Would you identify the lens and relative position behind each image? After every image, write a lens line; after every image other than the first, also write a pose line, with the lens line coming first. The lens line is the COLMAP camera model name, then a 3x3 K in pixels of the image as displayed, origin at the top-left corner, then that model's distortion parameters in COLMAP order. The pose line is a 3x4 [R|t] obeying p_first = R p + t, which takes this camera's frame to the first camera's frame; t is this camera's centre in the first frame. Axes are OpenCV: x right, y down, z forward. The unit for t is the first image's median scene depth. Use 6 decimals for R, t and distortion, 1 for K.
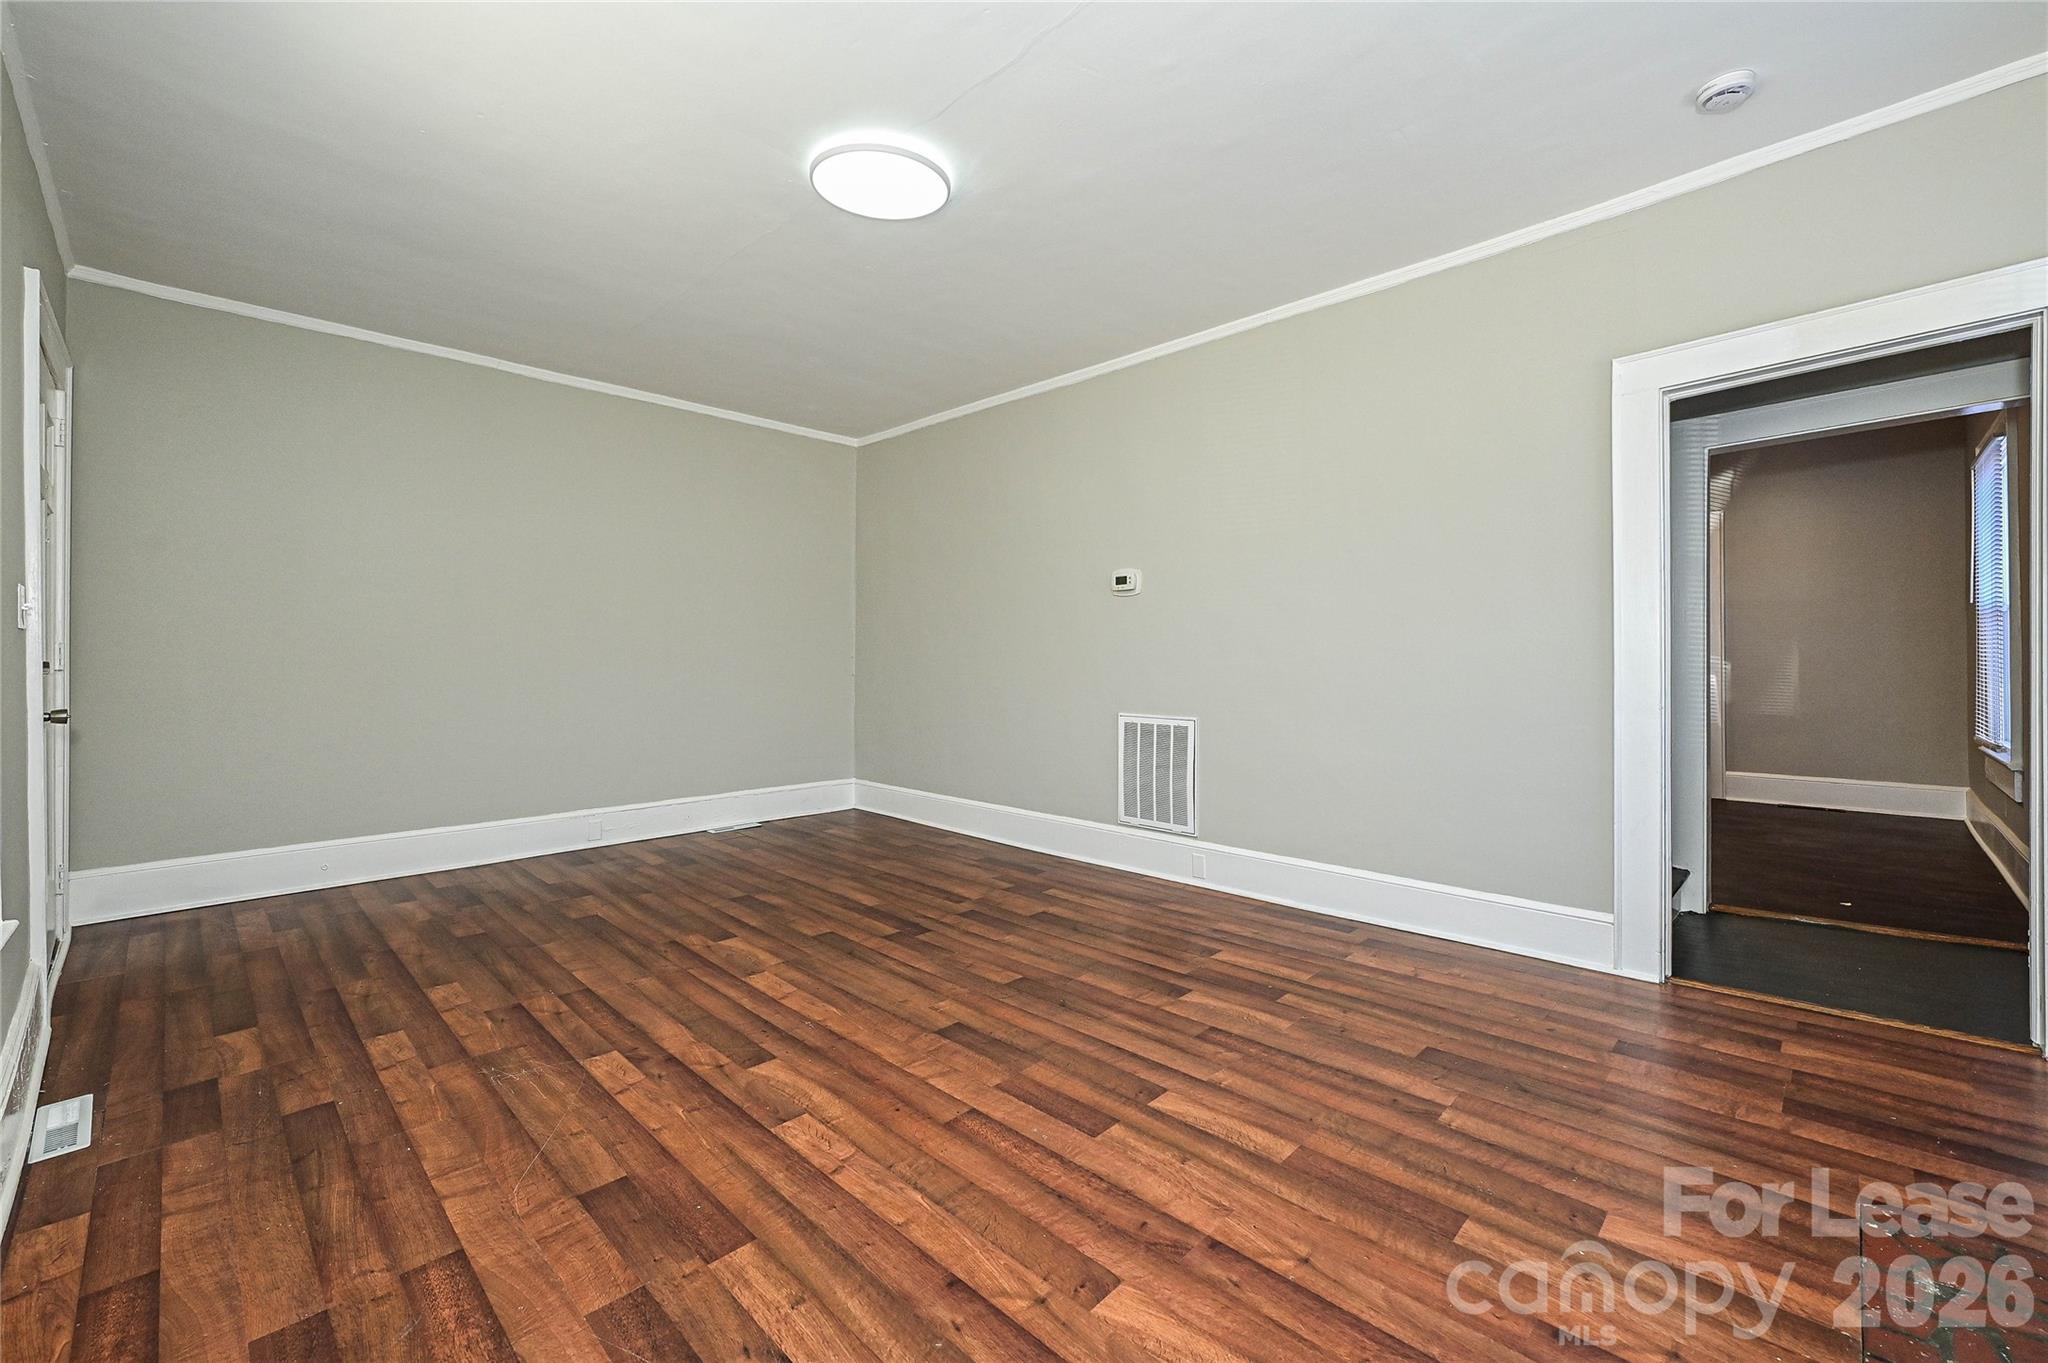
lens RADIAL K [[829.2, 0, 1020.6], [0, 829.2, 663.4], [0, 0, 1]] dist [-0.000843, -0.000534]
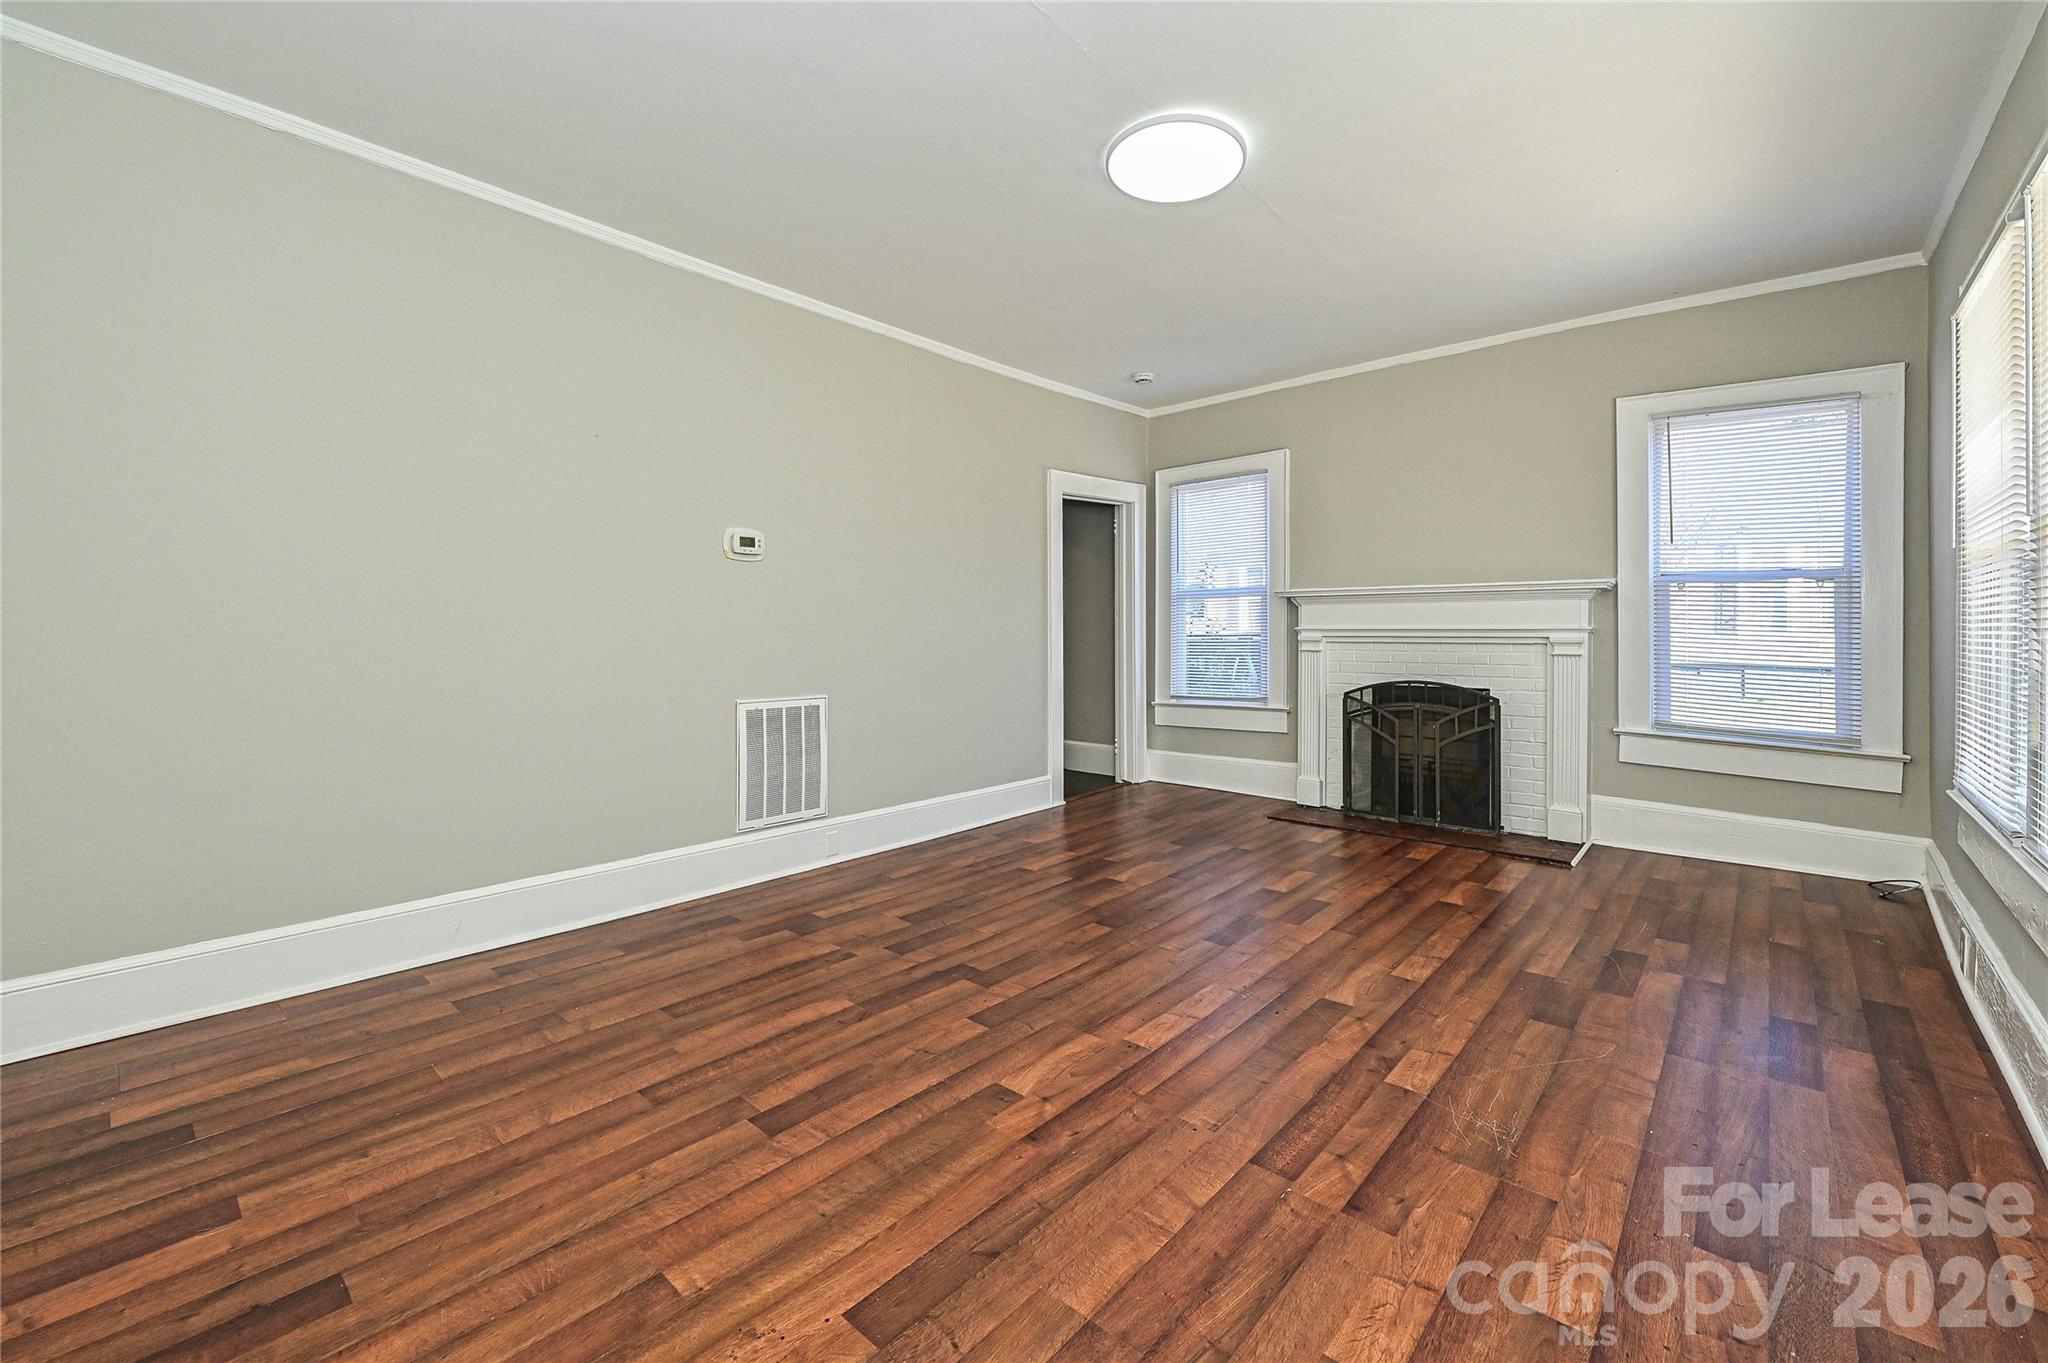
lens RADIAL K [[829.2, 0, 996.9], [0, 829.2, 641.2], [0, 0, 1]] dist [-0.000843, -0.000534]
pose [[-0.023551, -0.006899, 0.999699, -1.111529], [0.010097, 0.999924, 0.007138, -0.004568], [-0.999672, 0.010262, -0.023480, 1.174620]]
